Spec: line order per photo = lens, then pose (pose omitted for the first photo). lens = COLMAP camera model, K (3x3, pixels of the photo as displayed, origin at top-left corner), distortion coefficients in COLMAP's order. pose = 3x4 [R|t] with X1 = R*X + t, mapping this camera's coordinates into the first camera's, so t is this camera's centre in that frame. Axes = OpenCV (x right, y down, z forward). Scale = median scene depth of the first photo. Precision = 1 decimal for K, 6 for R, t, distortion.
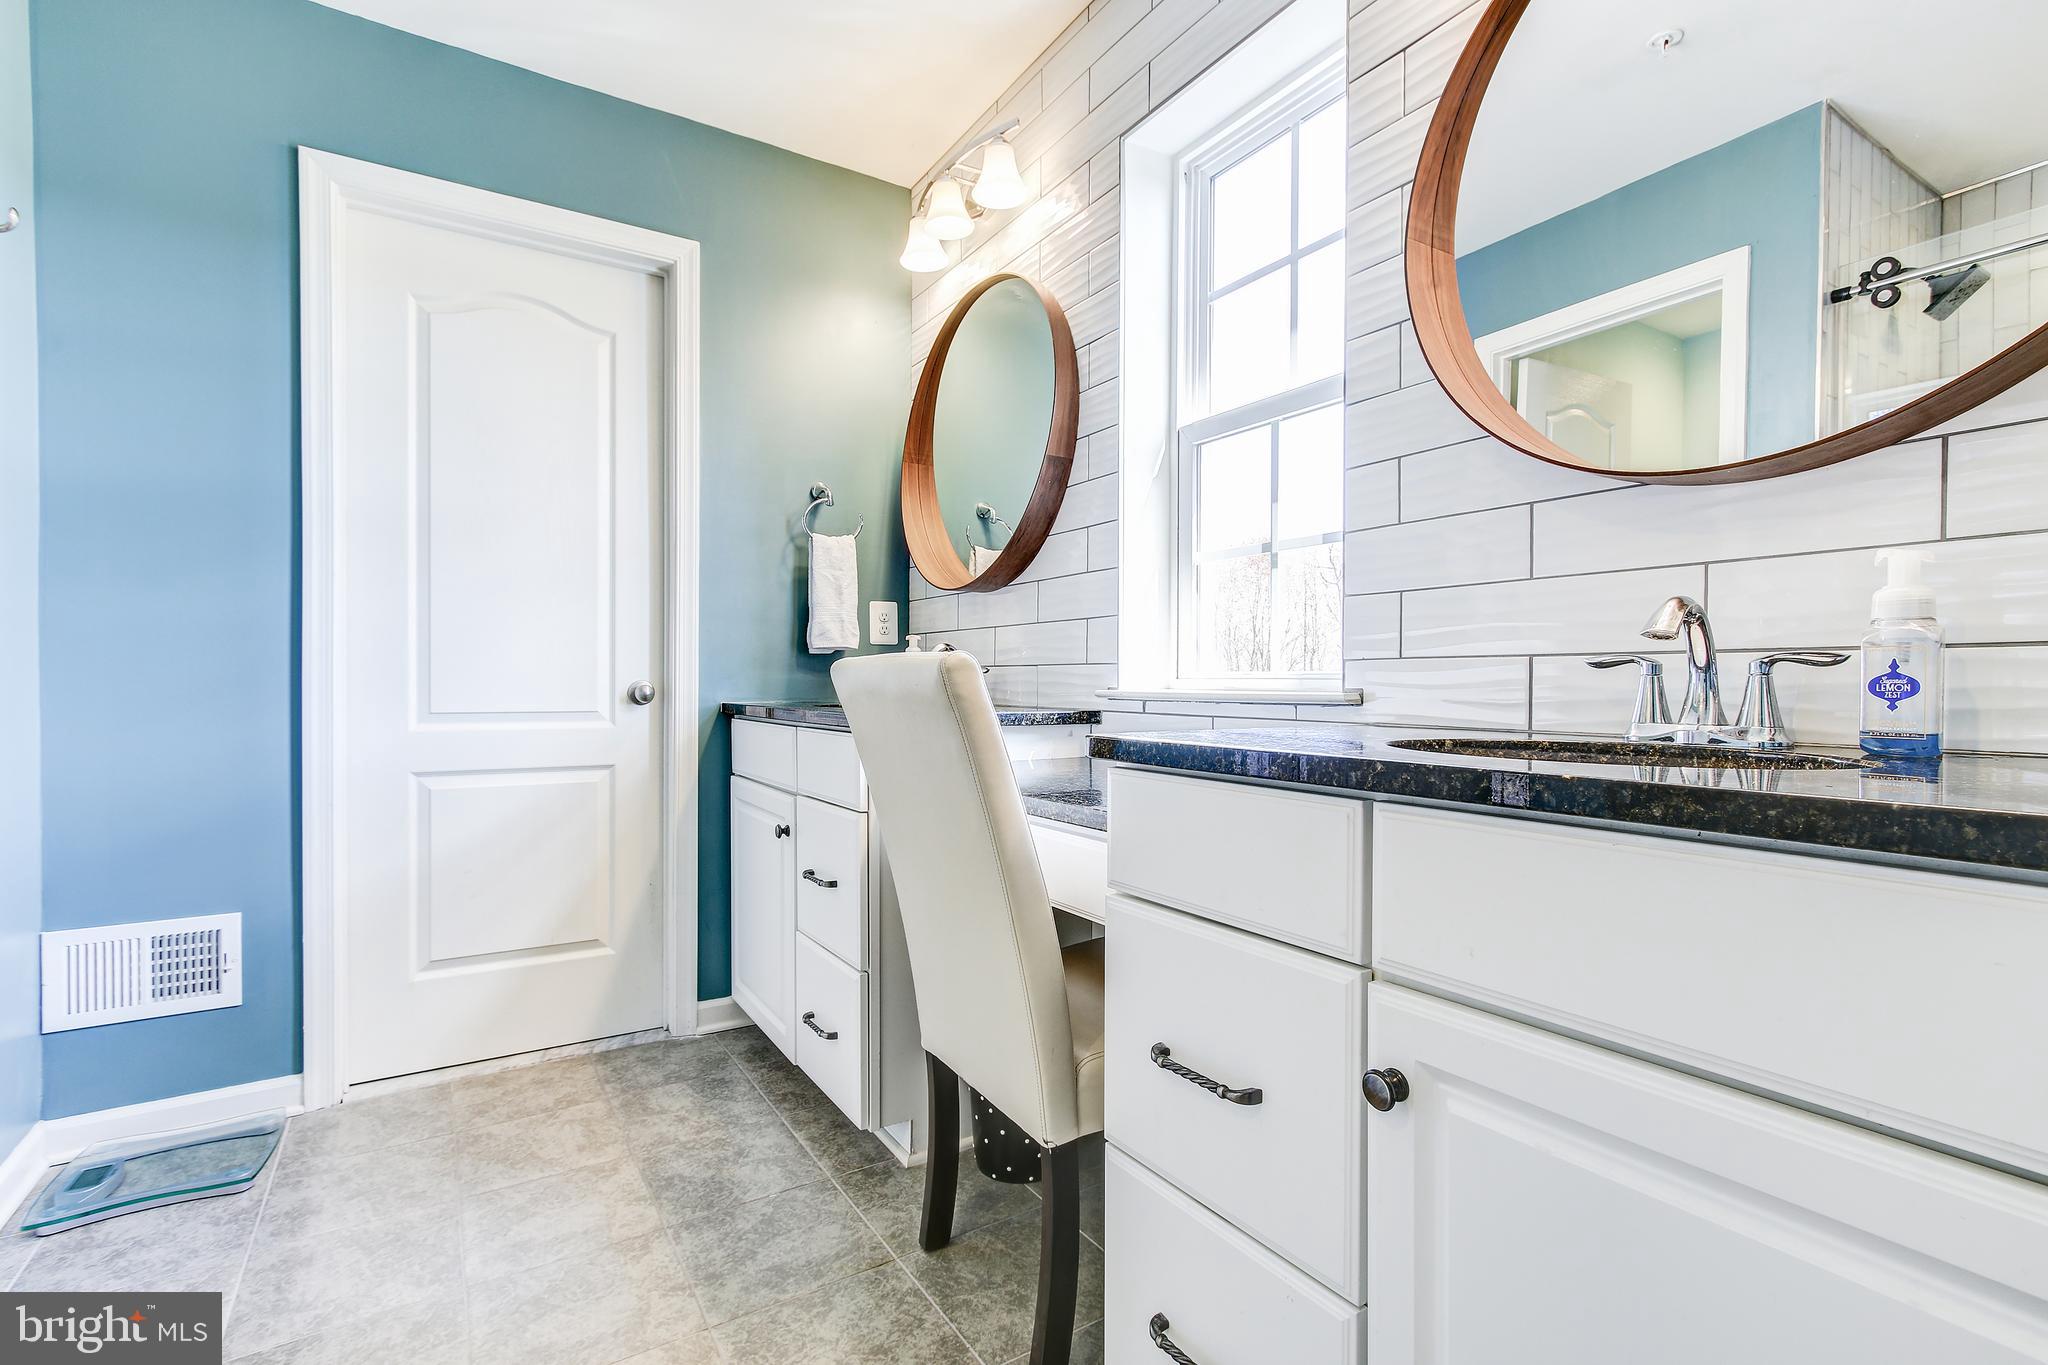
lens RADIAL K [[938.8, 0, 1032.3], [0, 938.8, 694.8], [0, 0, 1]] dist [-0.004192, 0.003827]
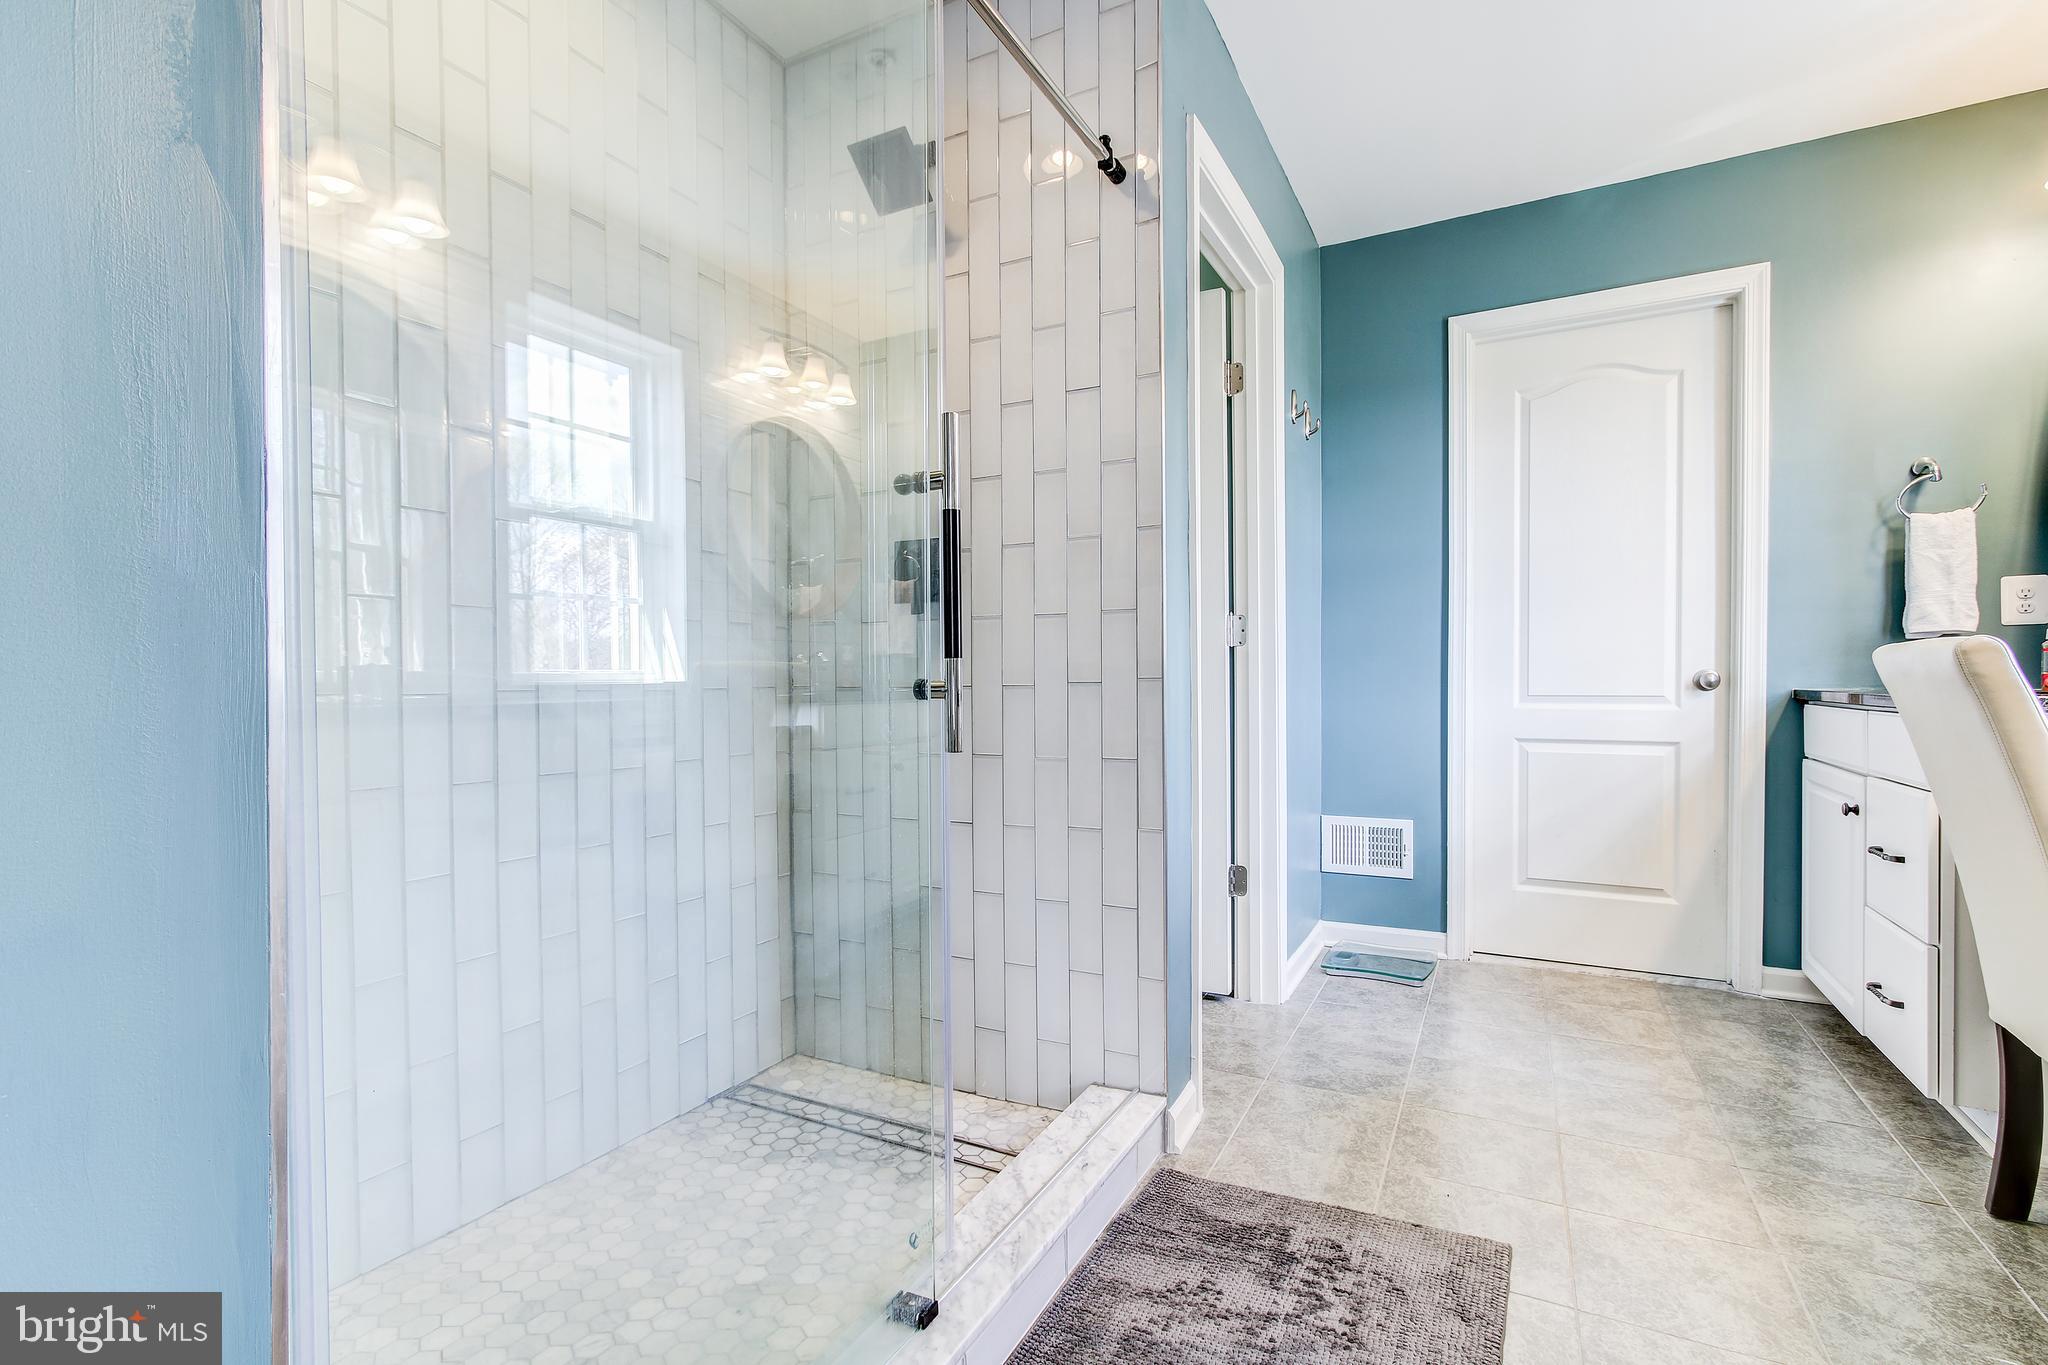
lens RADIAL K [[938.8, 0, 1026.0], [0, 938.8, 693.6], [0, 0, 1]] dist [-0.004192, 0.003827]
pose [[0.494874, 0.006551, -0.868940, 0.189552], [-0.003440, 0.999979, 0.005580, 0.012439], [0.868958, 0.000228, 0.494886, -0.323883]]
